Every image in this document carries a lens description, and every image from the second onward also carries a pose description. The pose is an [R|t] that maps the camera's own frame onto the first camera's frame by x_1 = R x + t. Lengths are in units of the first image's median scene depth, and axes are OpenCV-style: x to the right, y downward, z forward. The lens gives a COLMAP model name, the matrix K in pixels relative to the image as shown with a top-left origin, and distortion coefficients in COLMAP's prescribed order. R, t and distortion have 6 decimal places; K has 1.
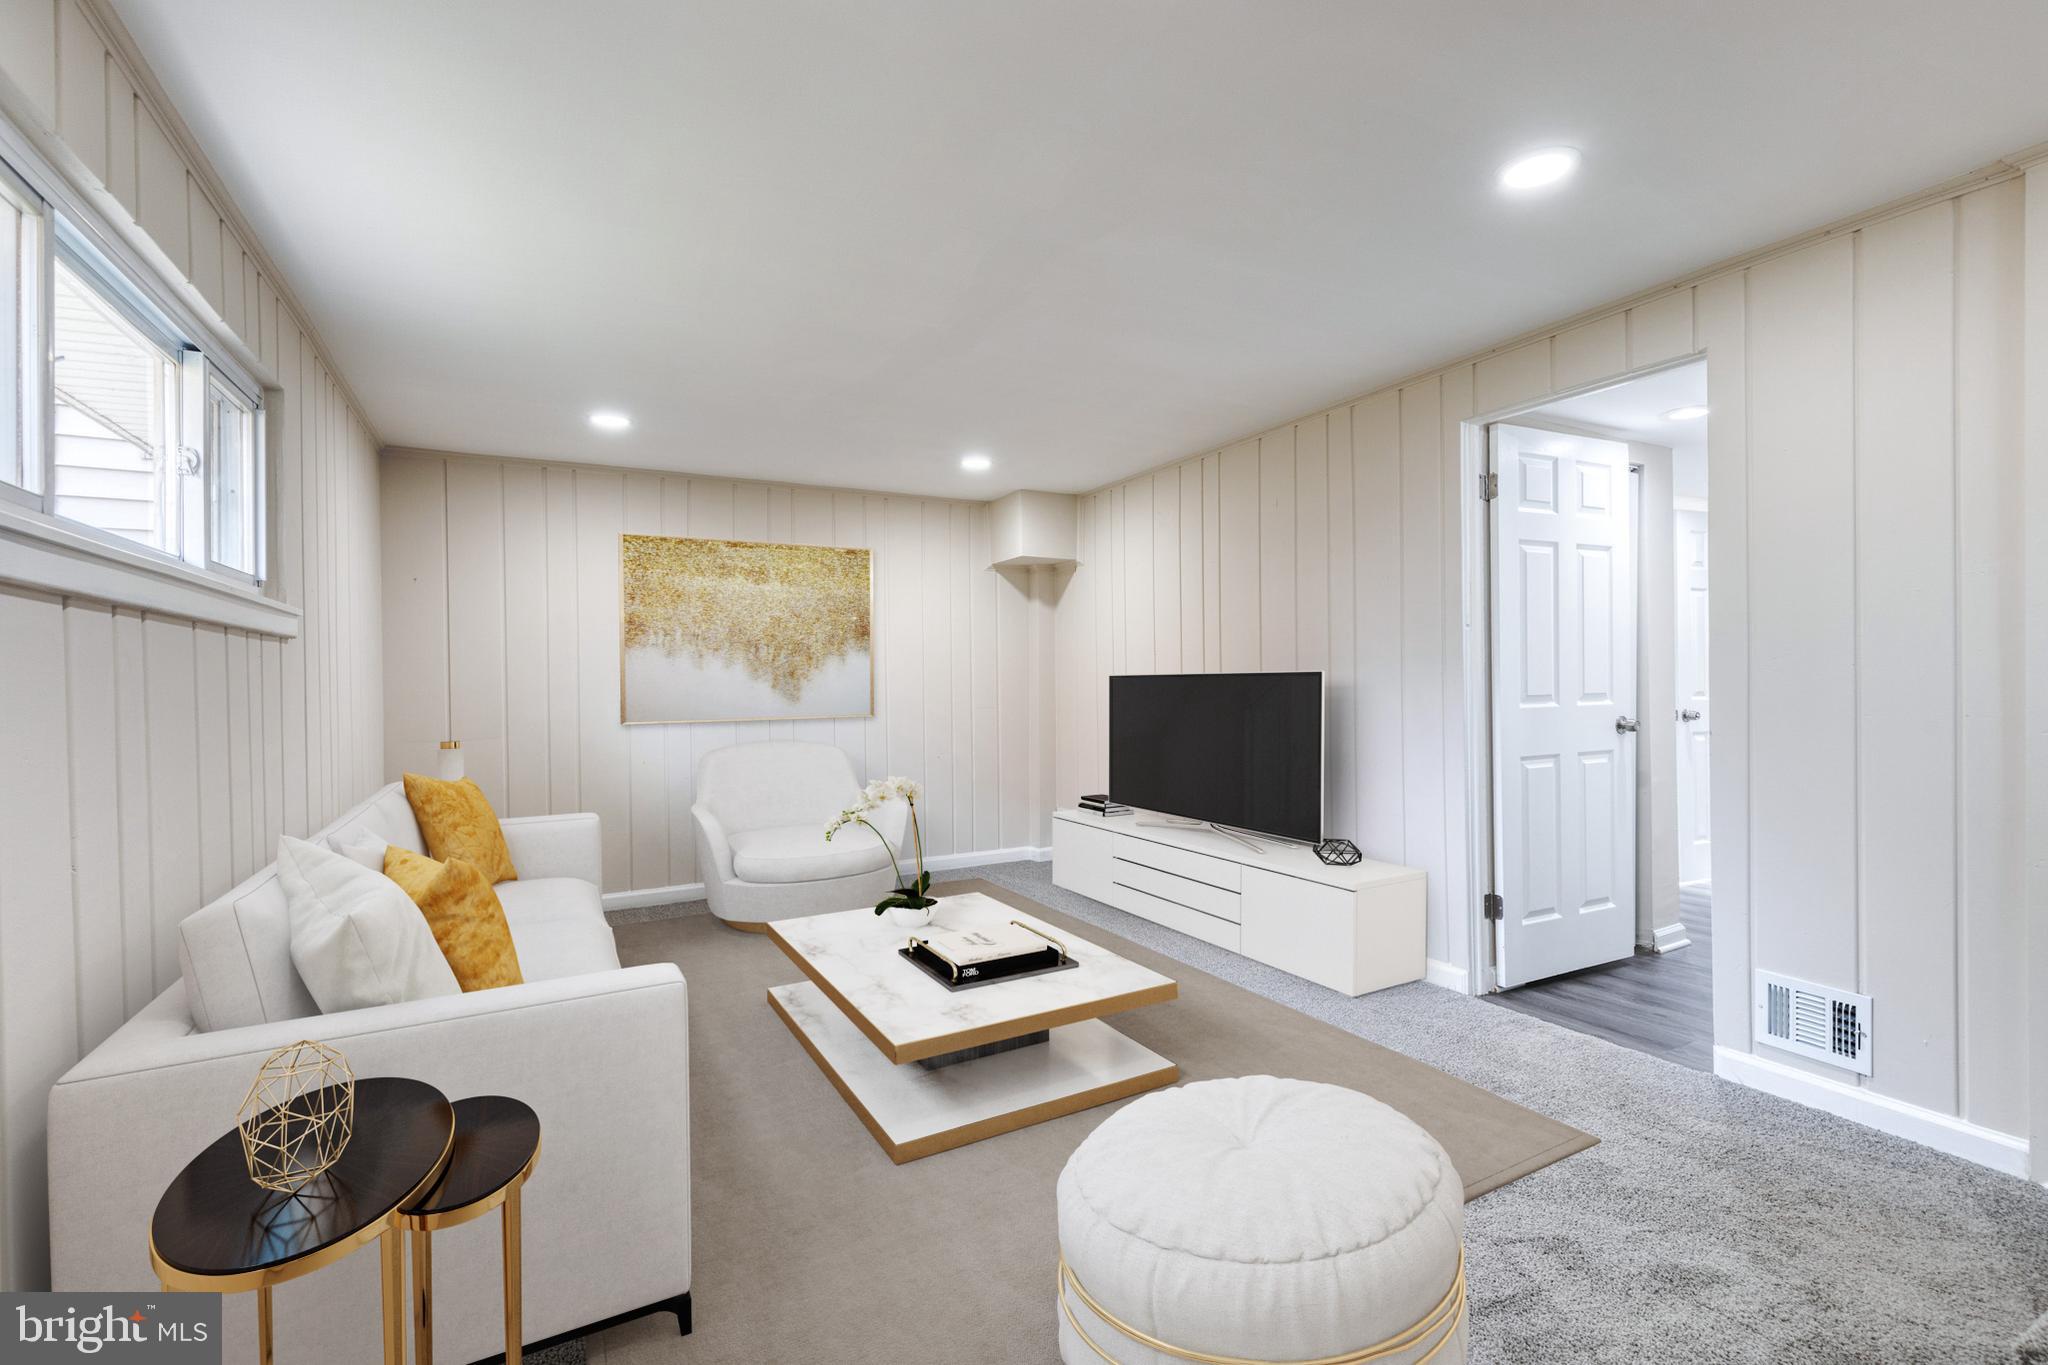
lens RADIAL K [[921.5, 0, 1038.5], [0, 921.5, 682.8], [0, 0, 1]] dist [0.009427, -0.000027]
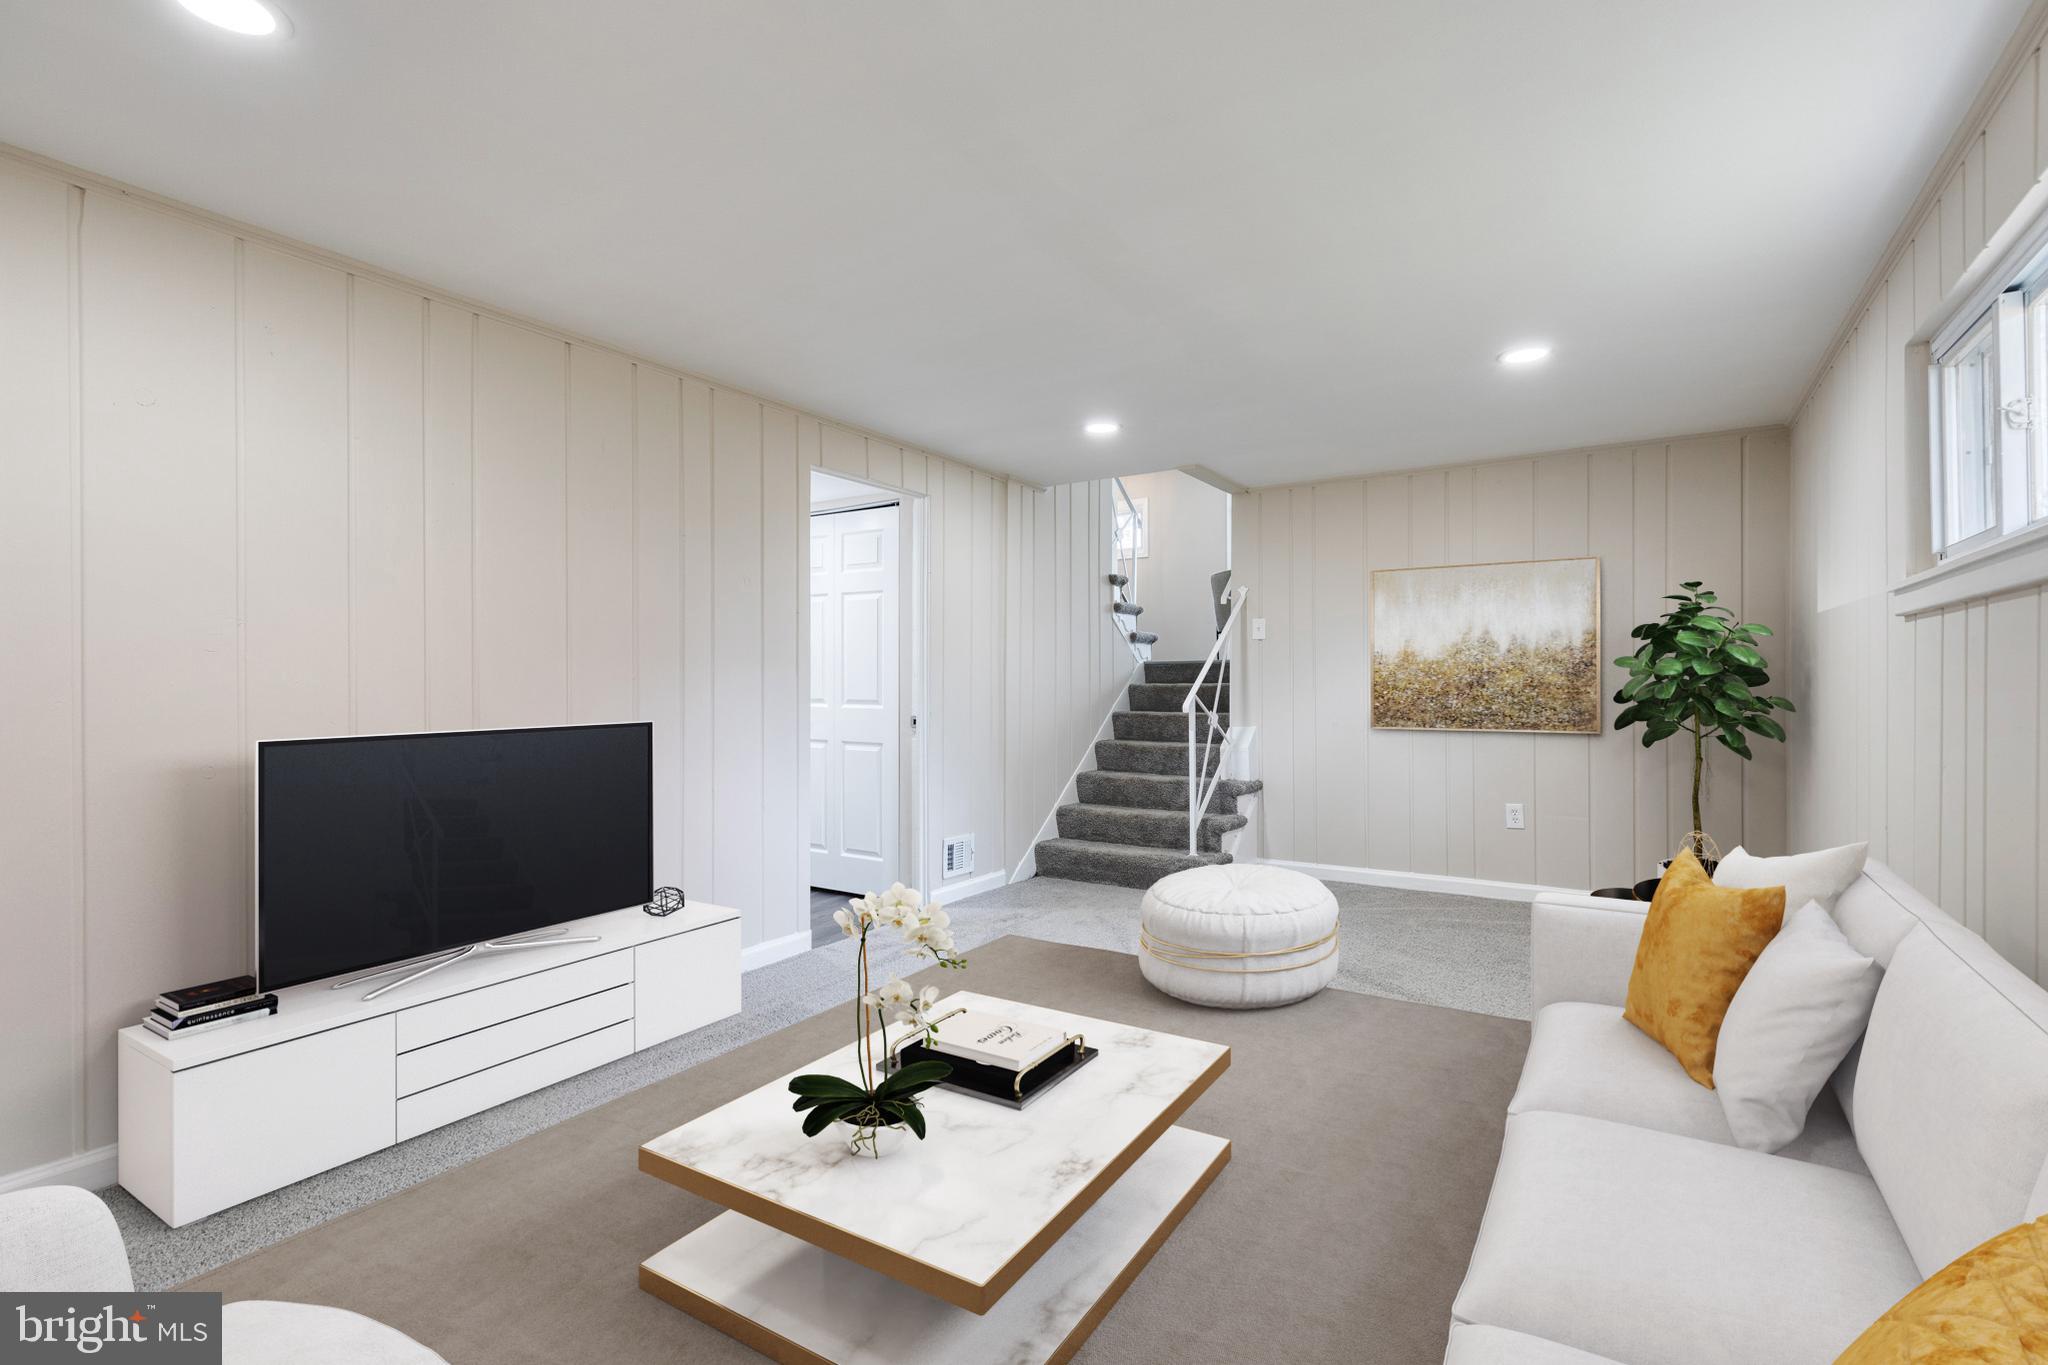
lens RADIAL K [[921.5, 0, 1038.5], [0, 921.5, 682.8], [0, 0, 1]] dist [0.009427, -0.000027]
pose [[-0.473094, -0.009935, 0.880956, -0.785761], [0.007589, 0.999853, 0.015352, -0.040093], [-0.880979, 0.013949, -0.472949, 1.341931]]
